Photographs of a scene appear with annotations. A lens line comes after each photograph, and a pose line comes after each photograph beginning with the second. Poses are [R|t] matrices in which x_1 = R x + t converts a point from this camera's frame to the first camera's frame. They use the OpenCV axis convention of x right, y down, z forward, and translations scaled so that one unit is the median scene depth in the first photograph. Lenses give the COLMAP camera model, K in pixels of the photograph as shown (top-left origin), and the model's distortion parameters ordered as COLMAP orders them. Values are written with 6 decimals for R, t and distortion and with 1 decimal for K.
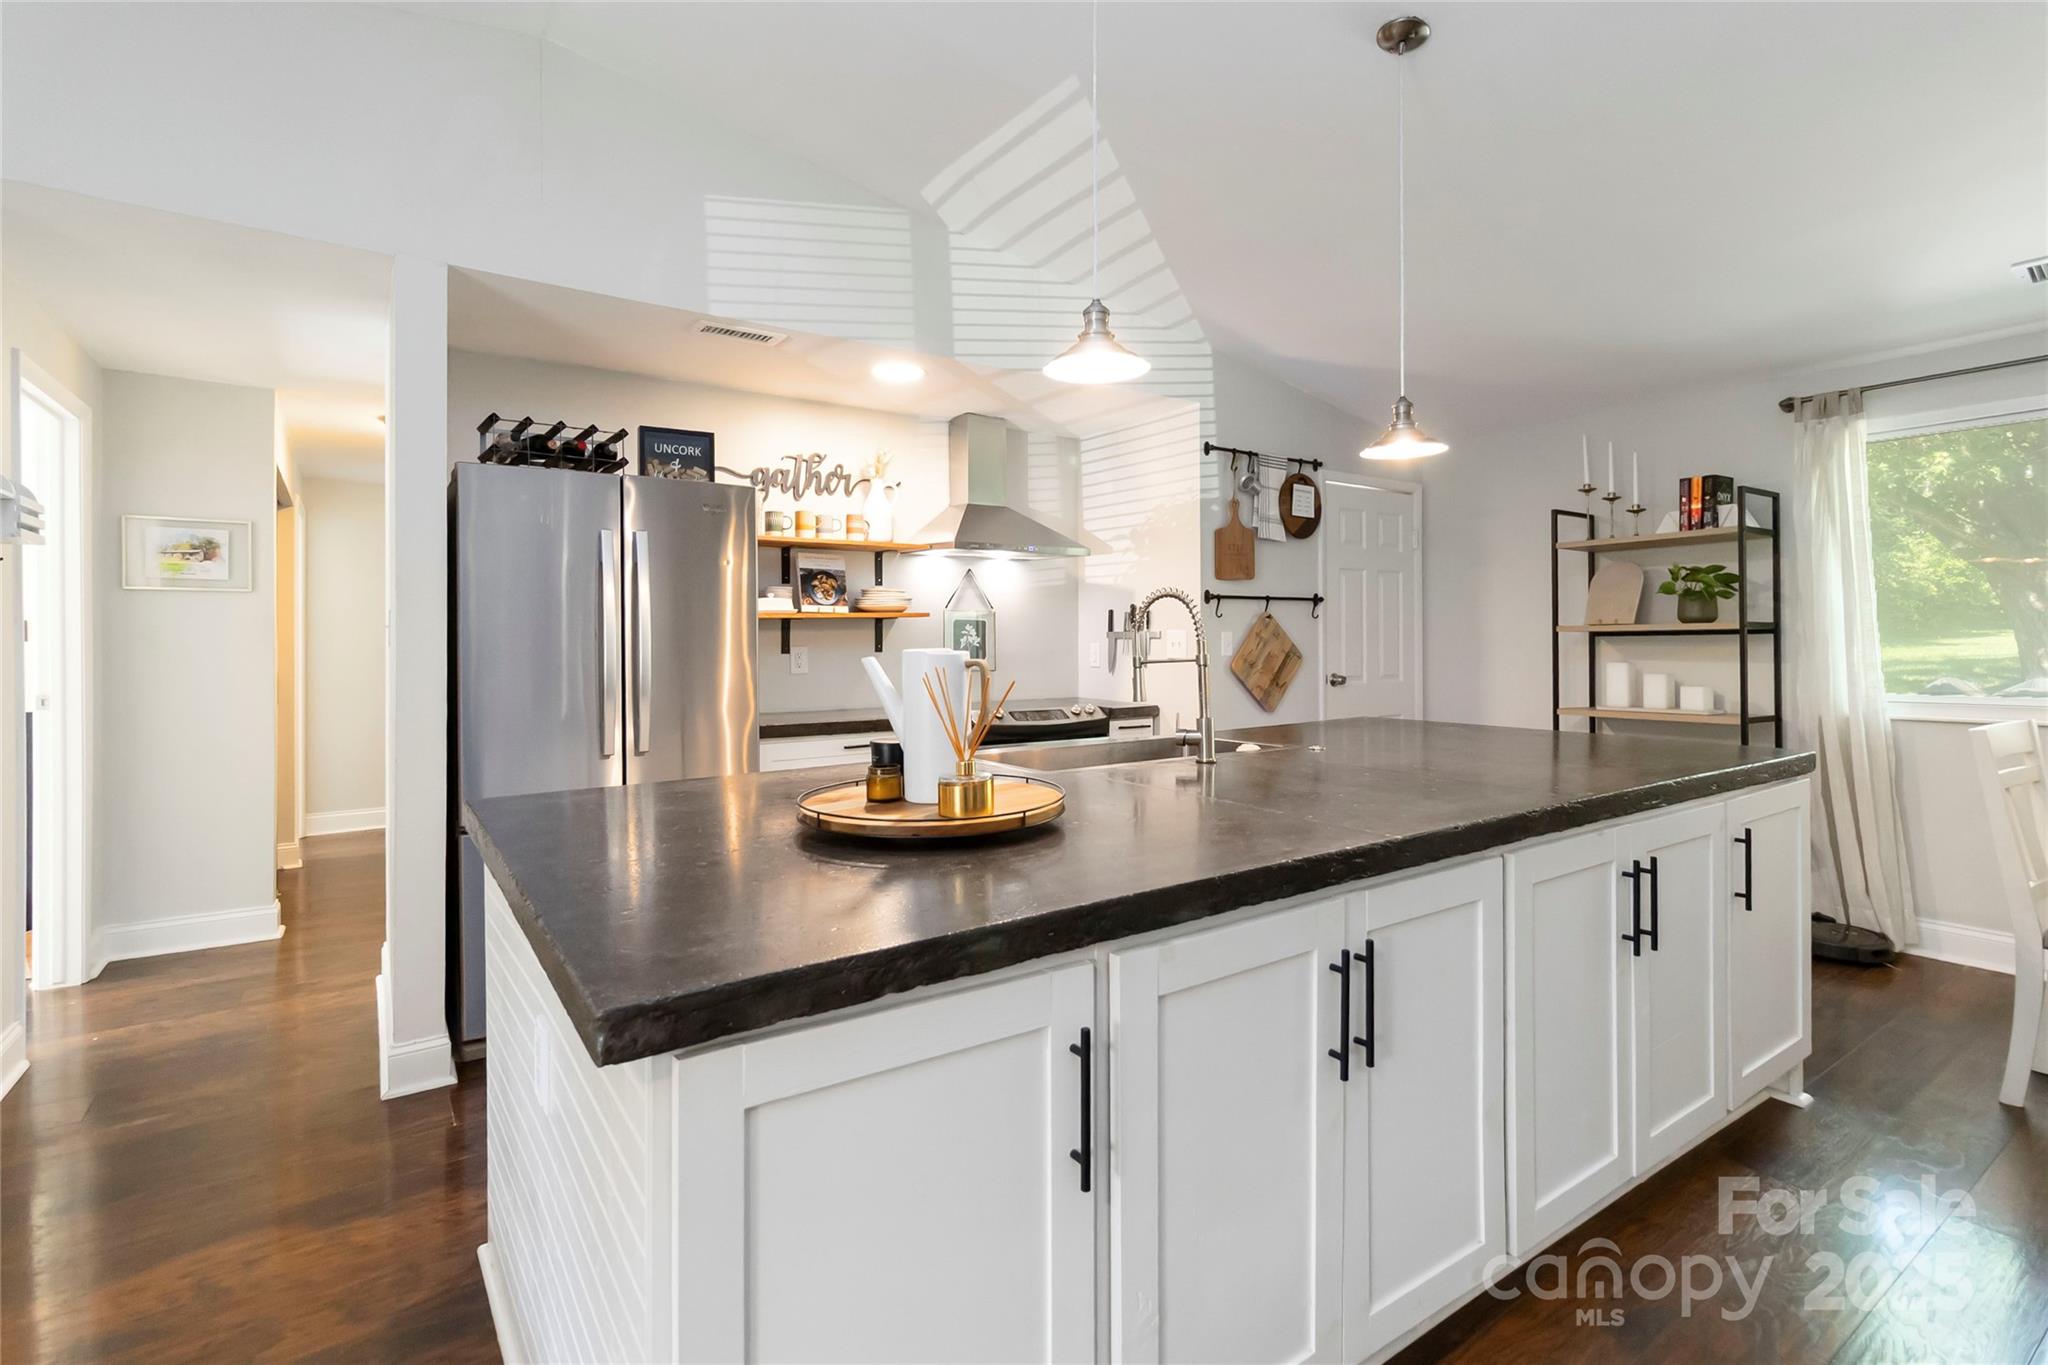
lens RADIAL K [[950.0, 0, 1045.2], [0, 950.0, 638.6], [0, 0, 1]] dist [-0.000241, 0.001458]
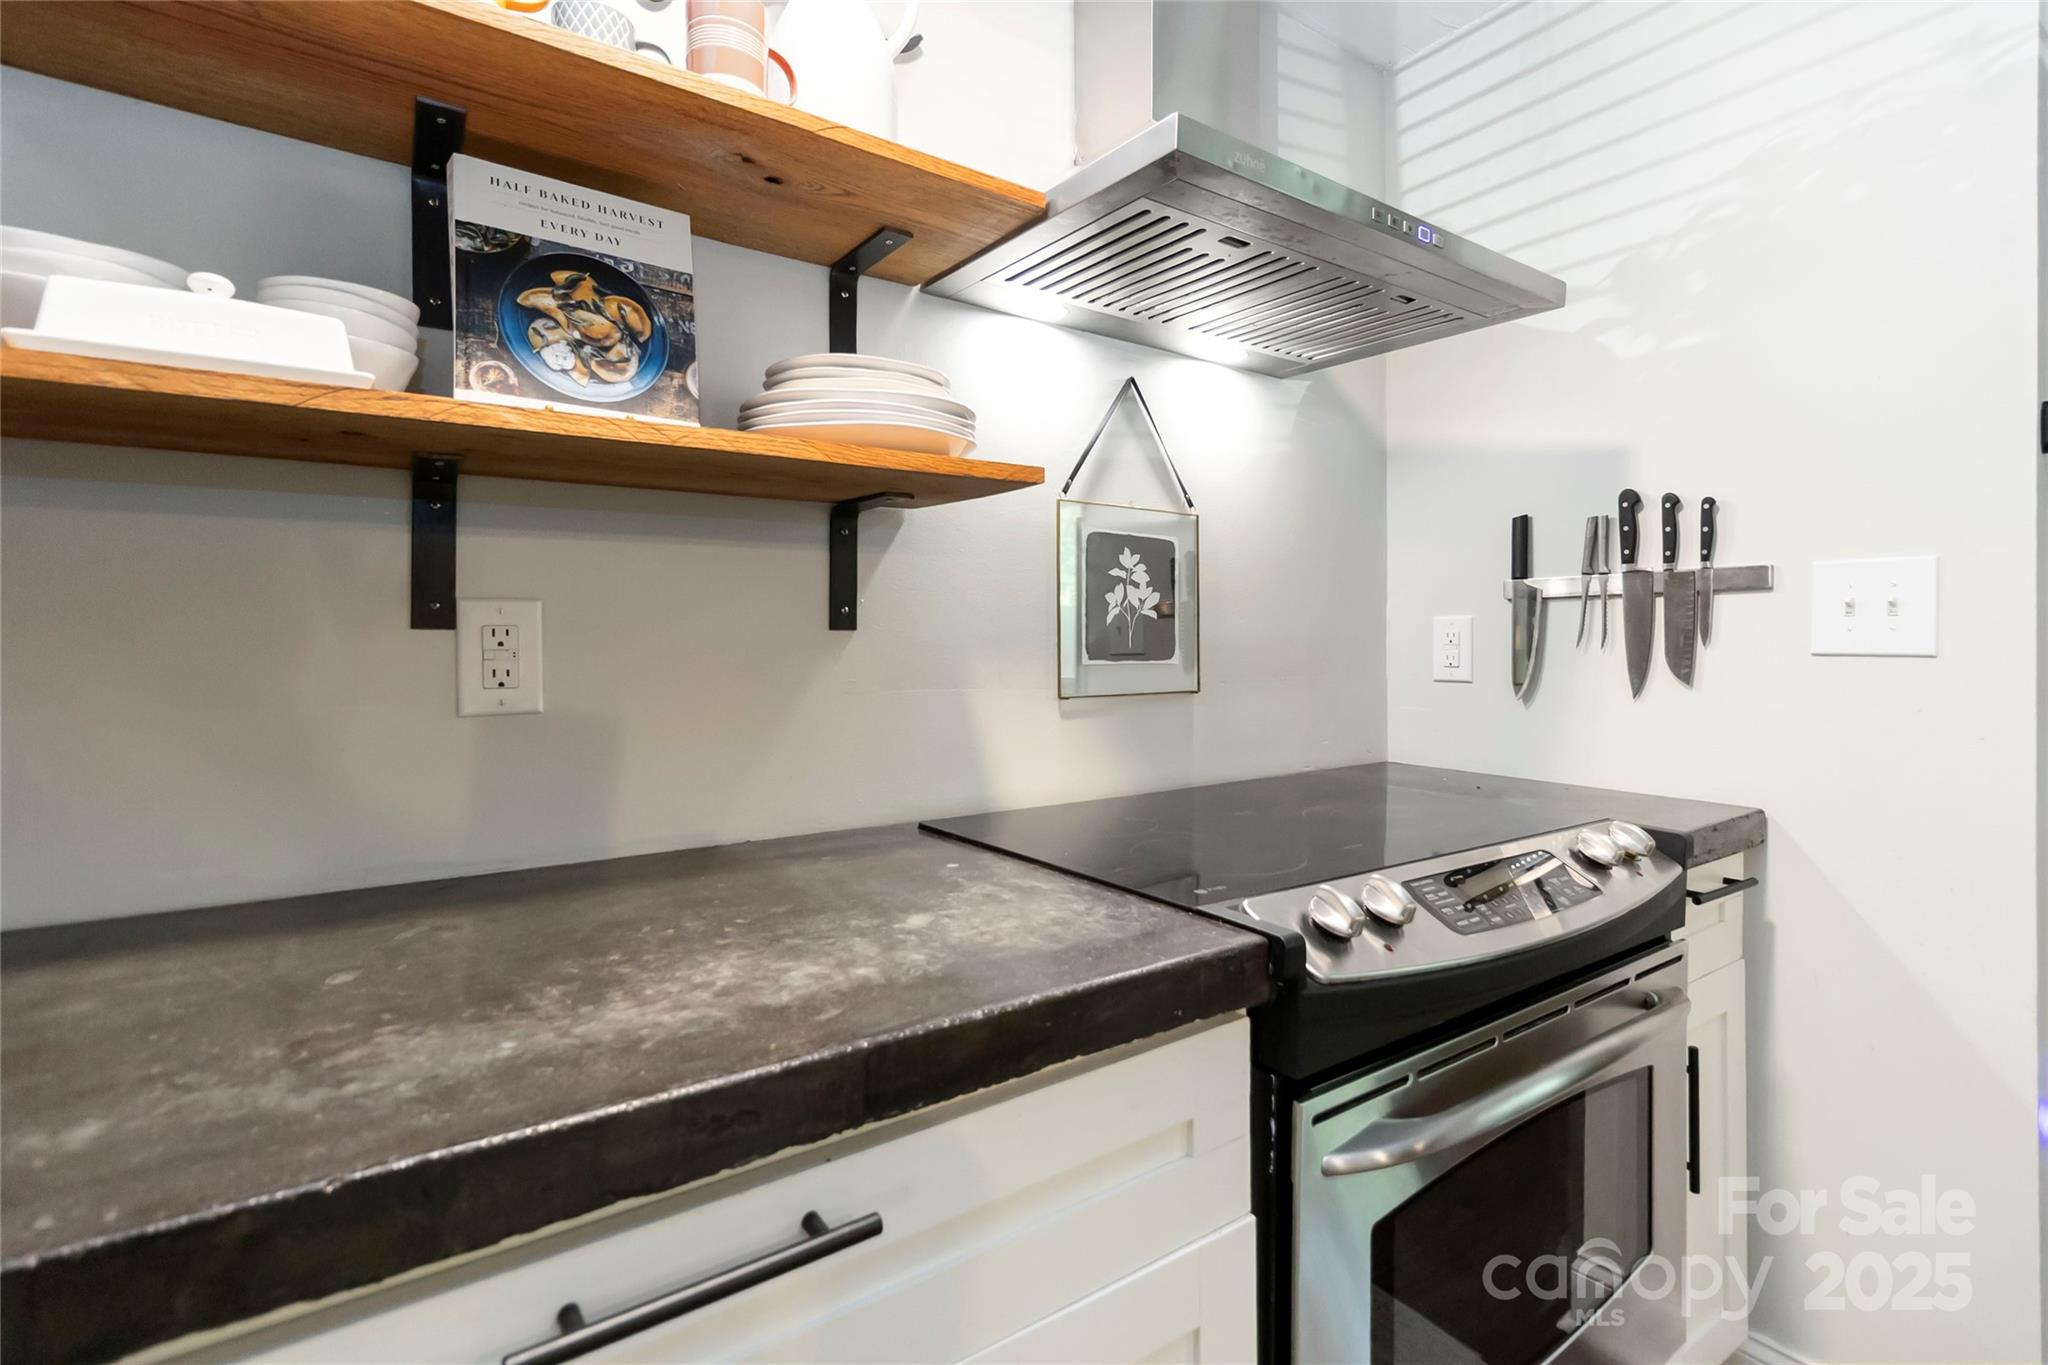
lens RADIAL K [[950.0, 0, 1040.1], [0, 950.0, 645.2], [0, 0, 1]] dist [-0.000241, 0.001458]
pose [[0.999998, 0.001184, 0.001824, -0.126835], [-0.001185, 0.999999, 0.000164, 0.019790], [-0.001824, -0.000166, 0.999998, 0.775653]]
